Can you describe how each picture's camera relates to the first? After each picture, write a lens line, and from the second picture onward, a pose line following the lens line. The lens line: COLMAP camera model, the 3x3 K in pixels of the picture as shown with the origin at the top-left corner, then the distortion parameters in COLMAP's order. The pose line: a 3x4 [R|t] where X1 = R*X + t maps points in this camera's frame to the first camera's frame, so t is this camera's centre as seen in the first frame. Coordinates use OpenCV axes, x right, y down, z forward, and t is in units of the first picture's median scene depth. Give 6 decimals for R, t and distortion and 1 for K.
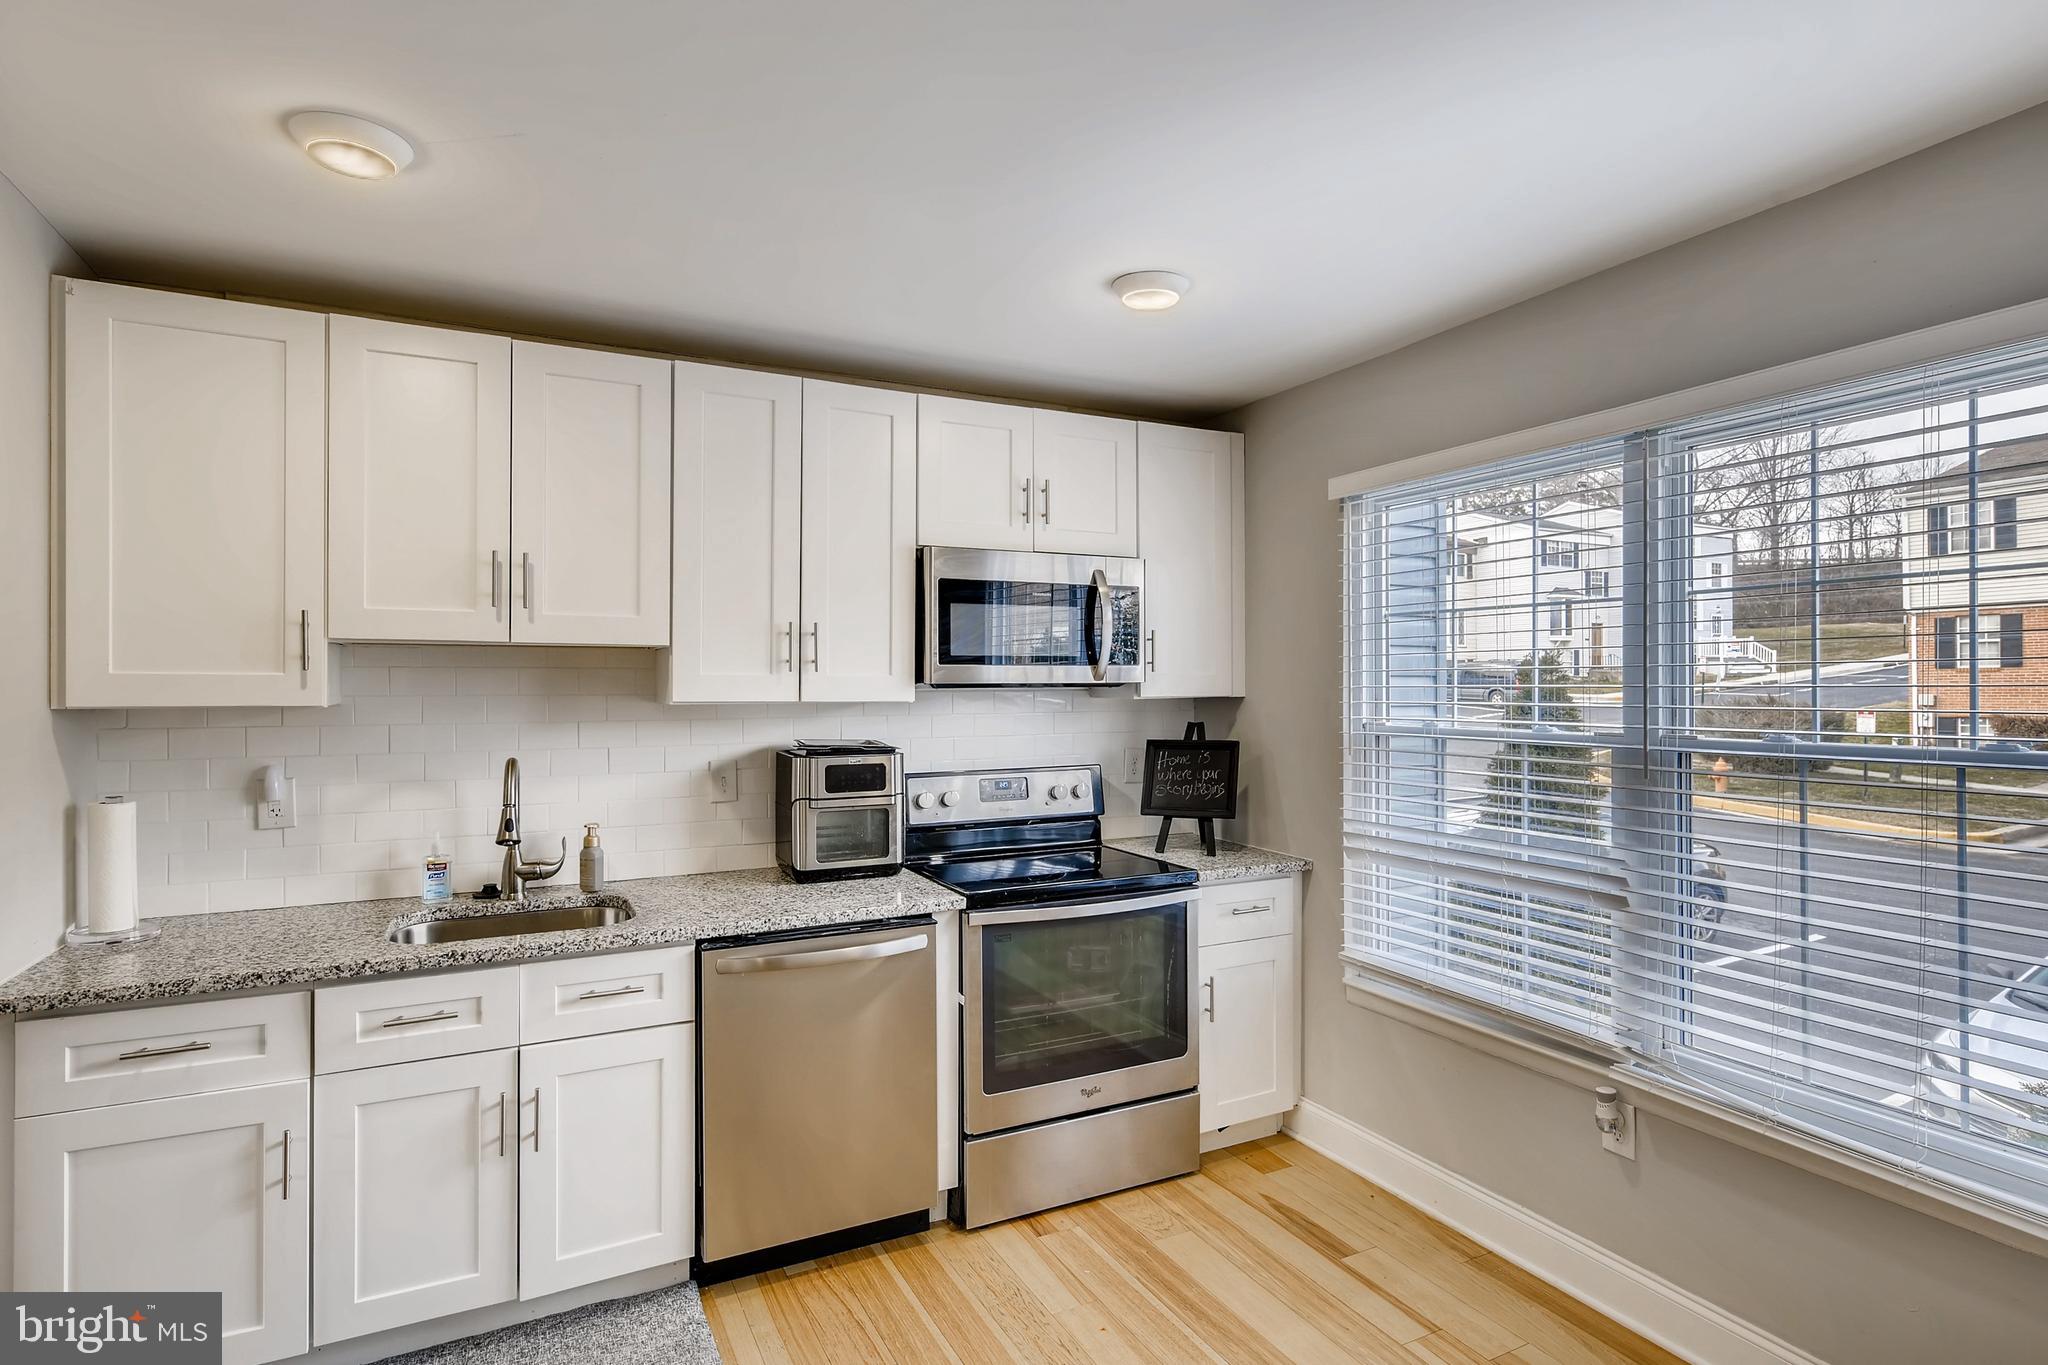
lens RADIAL K [[1047.4, 0, 1024.0], [0, 1047.4, 682.5], [0, 0, 1]] dist [0.000437, 0.000362]
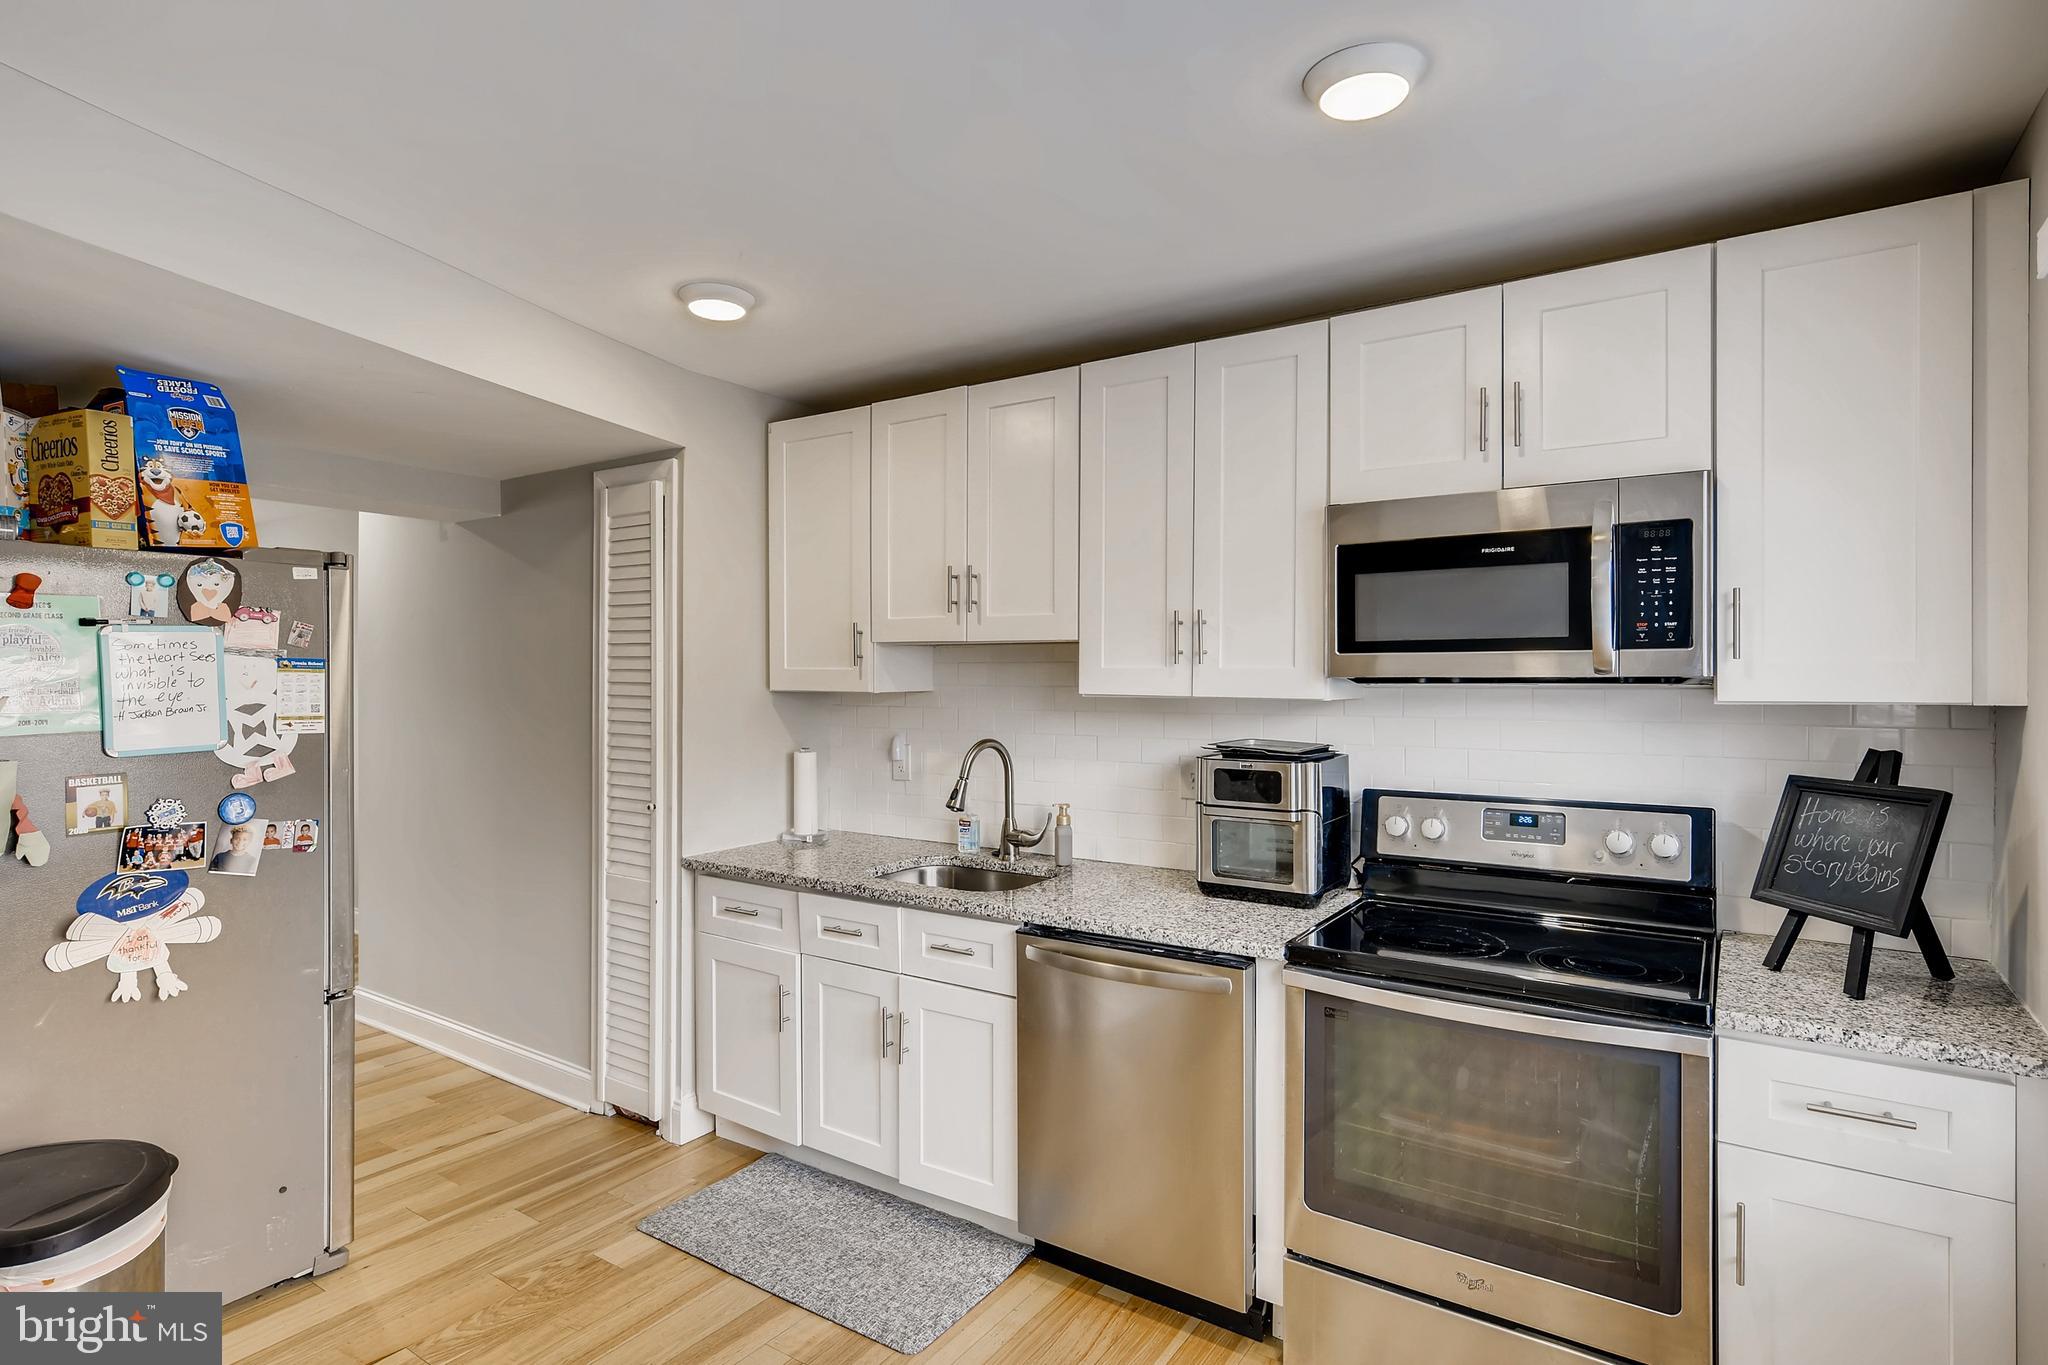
lens RADIAL K [[1047.4, 0, 1024.0], [0, 1047.4, 682.5], [0, 0, 1]] dist [0.000437, 0.000362]
pose [[0.488354, 0.008198, -0.872607, 0.541106], [-0.002603, 0.999965, 0.007937, -0.000776], [0.872642, -0.001605, 0.488358, 0.446243]]
